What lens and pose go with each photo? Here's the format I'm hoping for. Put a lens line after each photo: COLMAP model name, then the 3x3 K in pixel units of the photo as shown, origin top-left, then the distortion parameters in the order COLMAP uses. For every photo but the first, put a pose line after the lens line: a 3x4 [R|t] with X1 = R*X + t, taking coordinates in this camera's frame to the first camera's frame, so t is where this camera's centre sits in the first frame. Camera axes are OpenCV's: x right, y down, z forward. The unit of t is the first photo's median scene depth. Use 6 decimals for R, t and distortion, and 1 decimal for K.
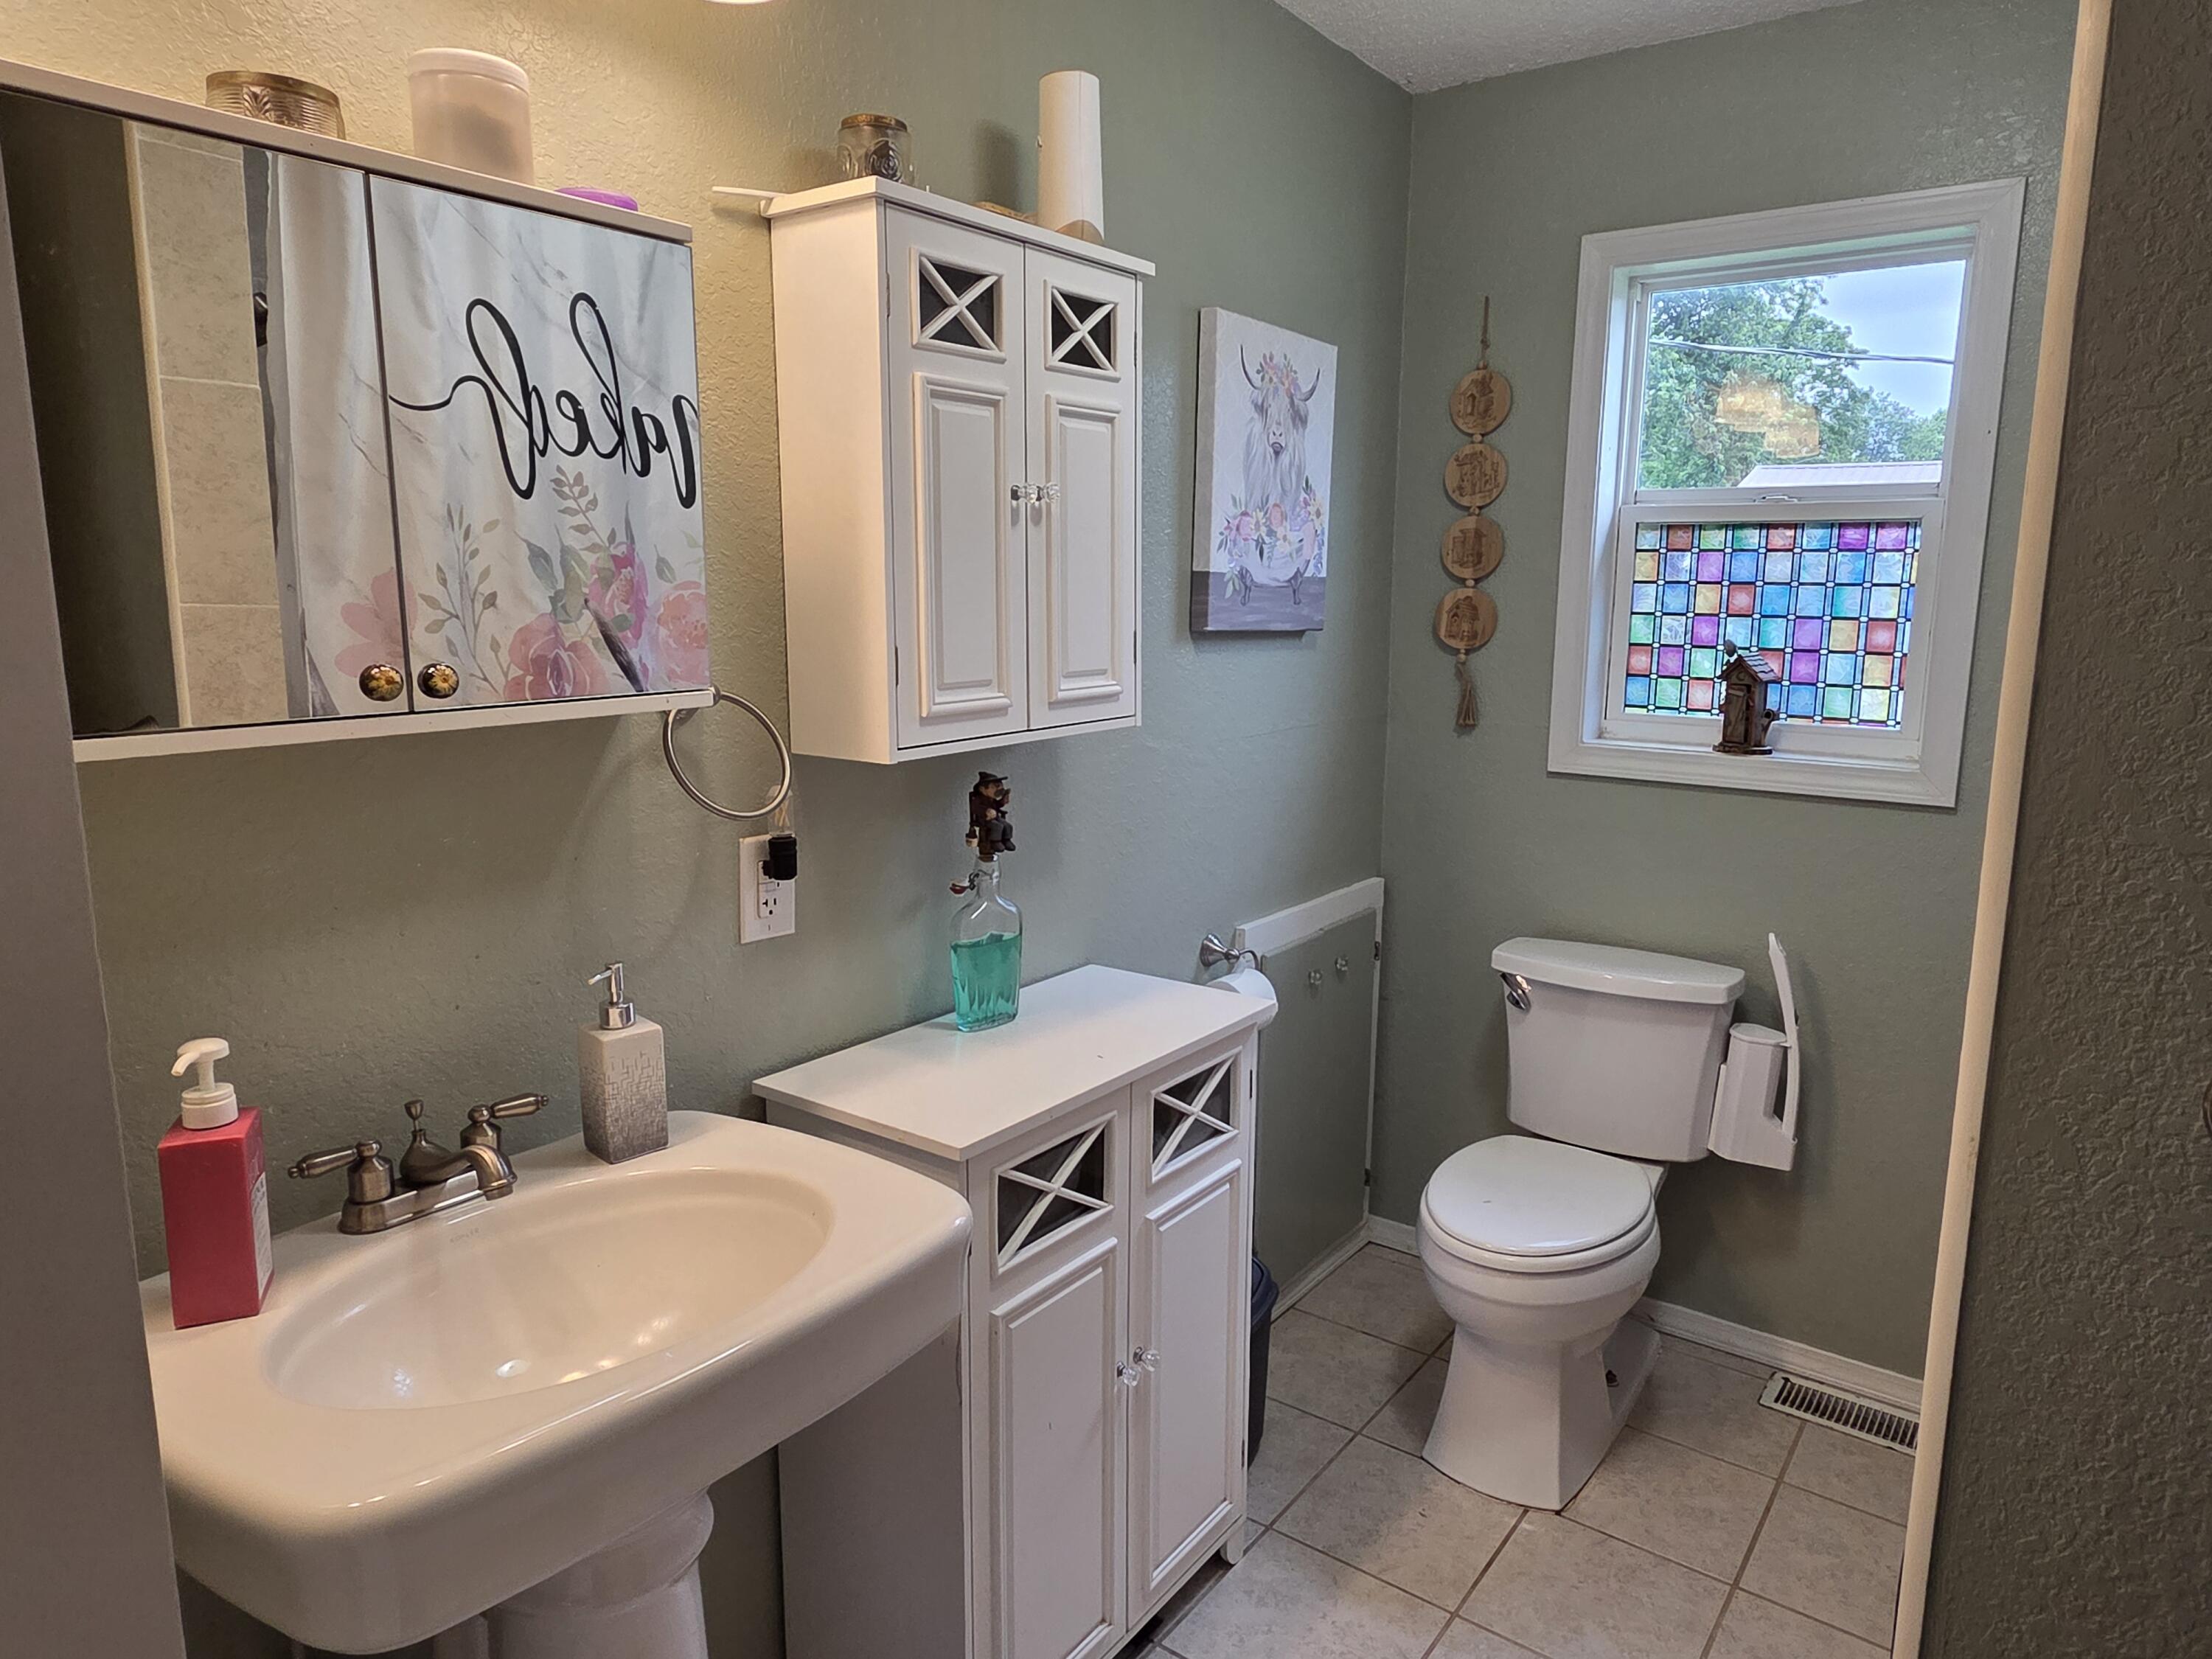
lens RADIAL K [[1414.8, 0, 1107.4], [0, 1414.8, 799.7], [0, 0, 1]] dist [0.031310, 0.001381]
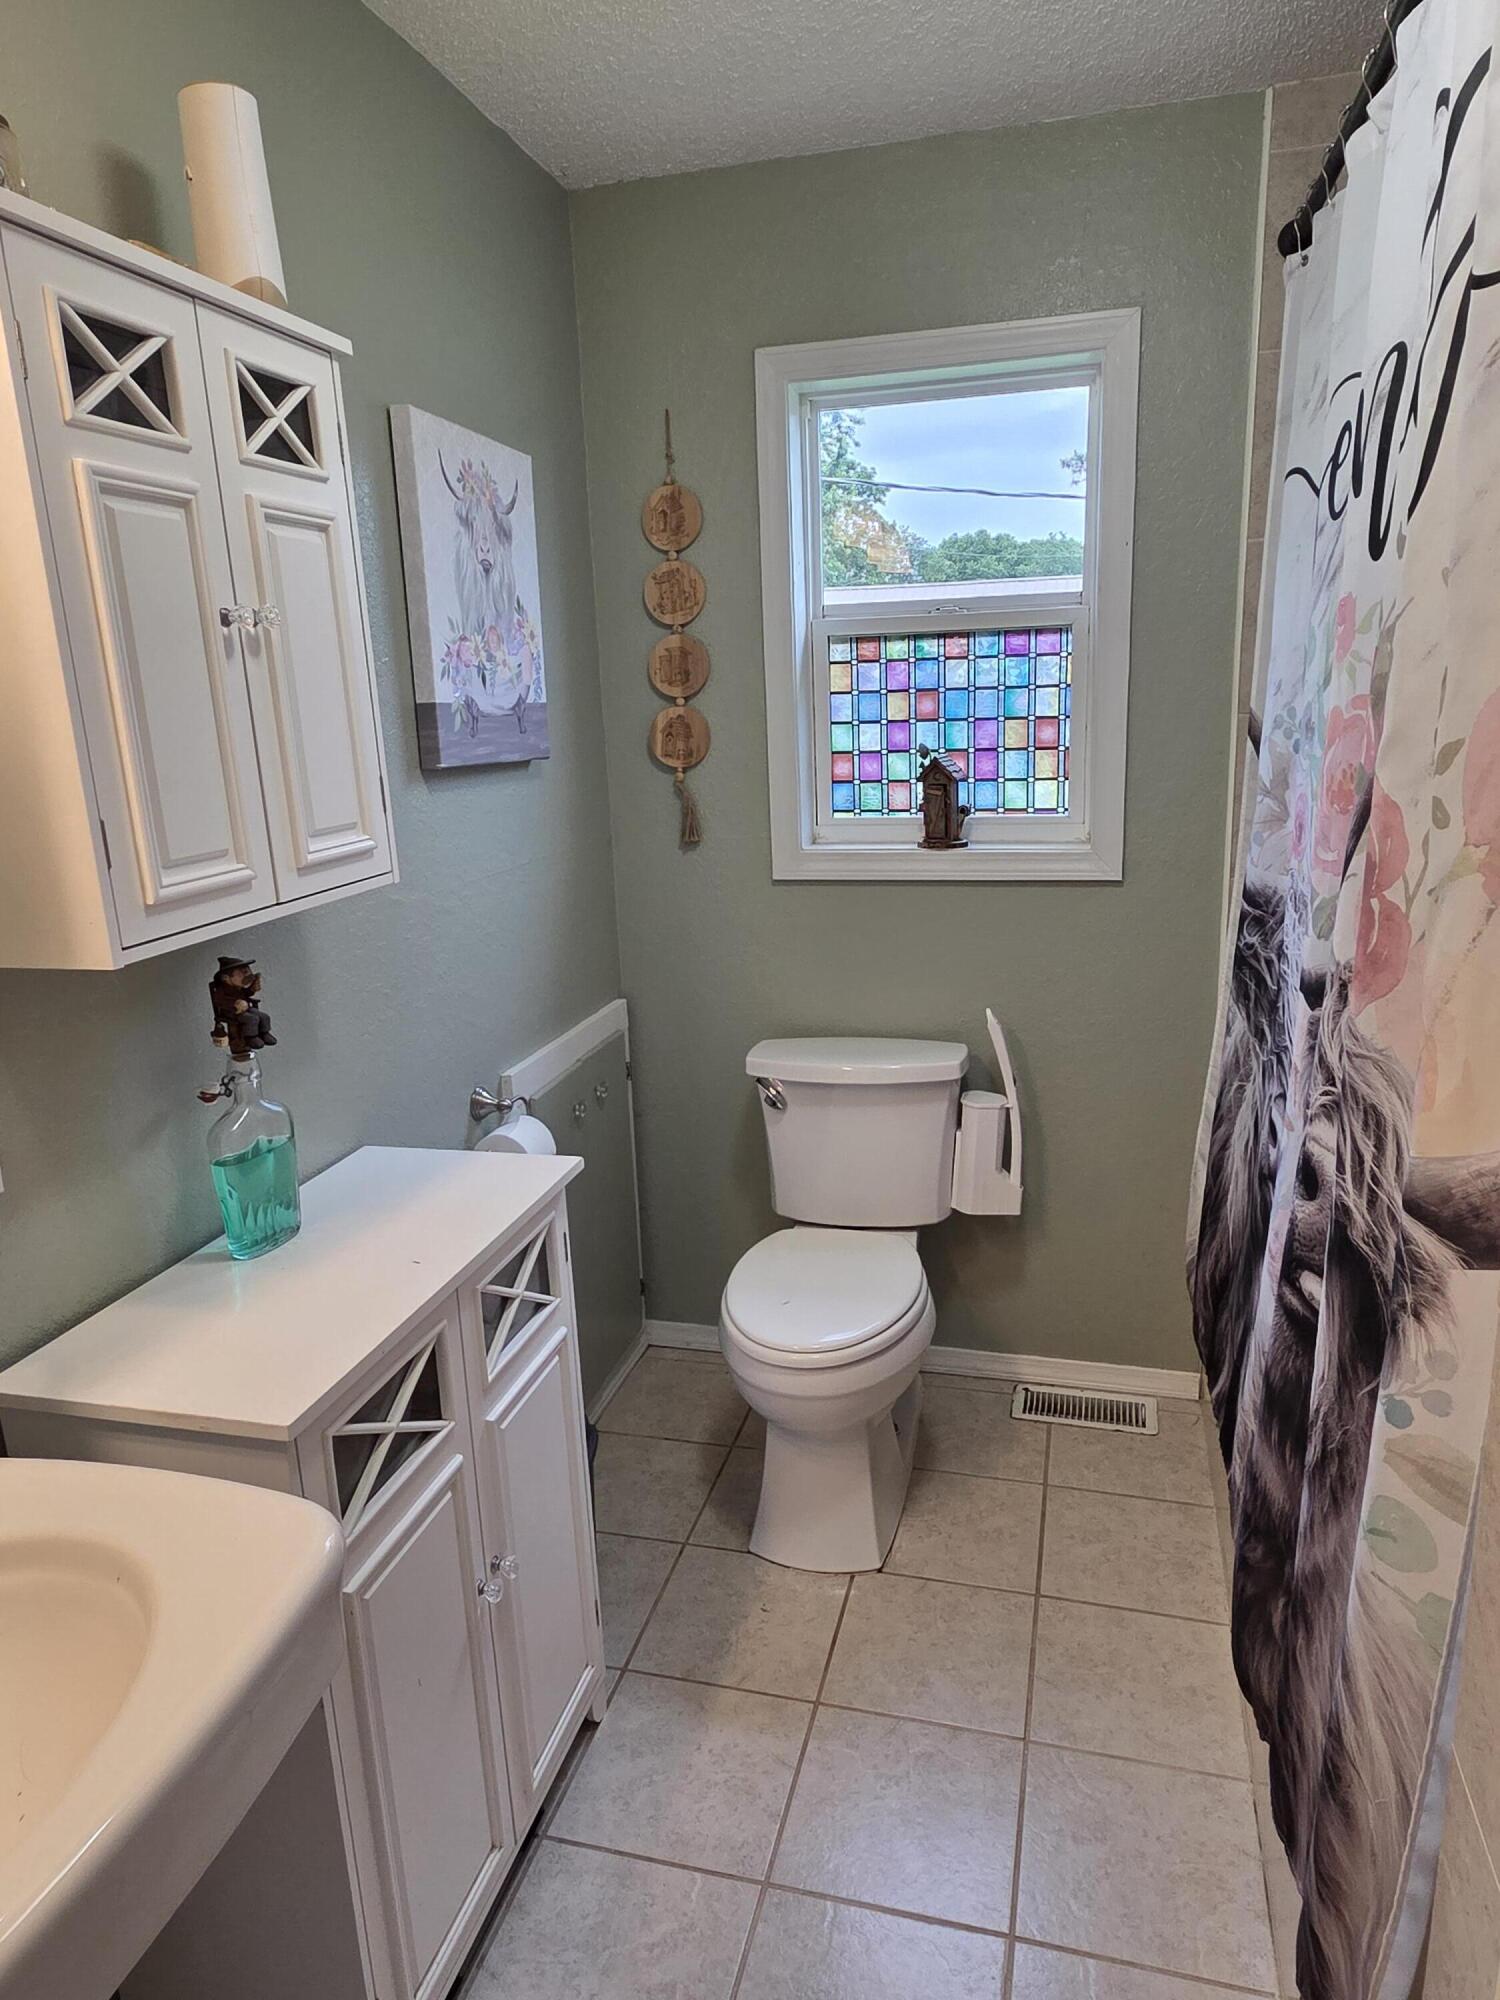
lens RADIAL K [[1282.3, 0, 750.0], [0, 1282.3, 1000.0], [0, 0, 1]] dist [0.020518, -0.003017]
pose [[0.929482, -0.130576, 0.344983, -0.050704], [0.104571, 0.990157, 0.093029, -0.026094], [-0.353735, -0.050394, 0.933987, 0.138124]]
